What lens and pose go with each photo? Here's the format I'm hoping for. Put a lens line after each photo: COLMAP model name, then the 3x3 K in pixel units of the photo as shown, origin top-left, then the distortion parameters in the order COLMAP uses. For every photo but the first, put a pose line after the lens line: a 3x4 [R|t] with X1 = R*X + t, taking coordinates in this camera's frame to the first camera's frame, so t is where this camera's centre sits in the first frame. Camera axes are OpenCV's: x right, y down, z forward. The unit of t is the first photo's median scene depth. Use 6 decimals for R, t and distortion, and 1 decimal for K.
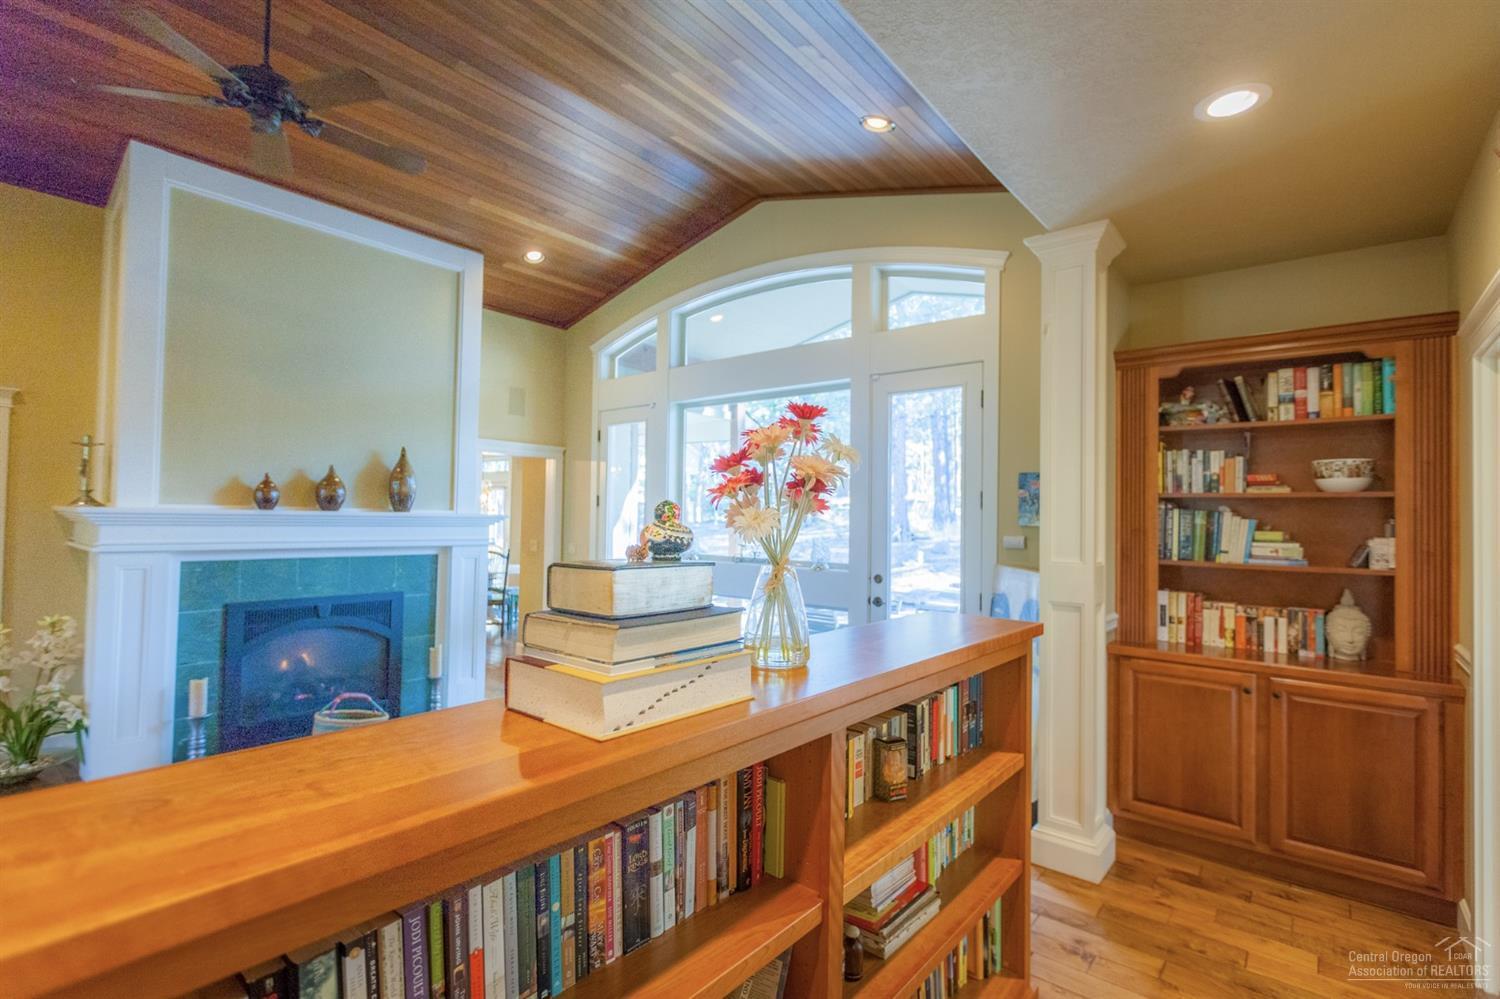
lens RADIAL K [[684.7, 0, 748.5], [0, 684.7, 503.5], [0, 0, 1]] dist [-0.004708, 0.000523]
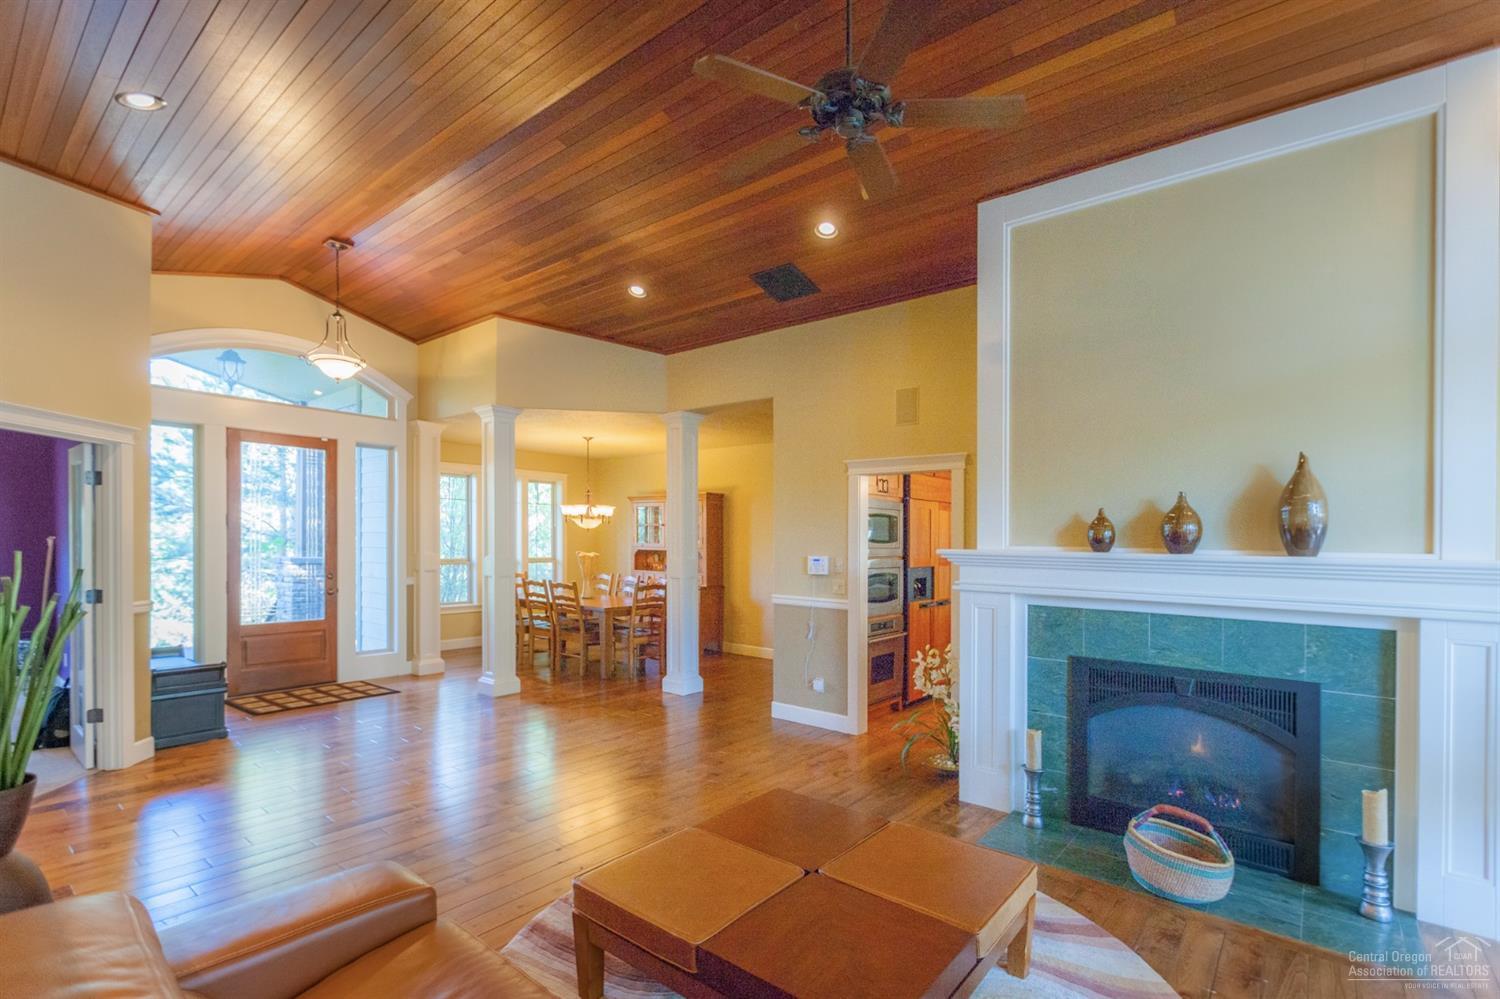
lens RADIAL K [[684.7, 0, 736.1], [0, 684.7, 546.5], [0, 0, 1]] dist [-0.004708, 0.000523]
pose [[-0.003782, -0.006728, -0.999970, 0.138961], [0.008368, 0.999942, -0.006759, 0.004248], [0.999958, -0.008393, -0.003726, 0.546782]]
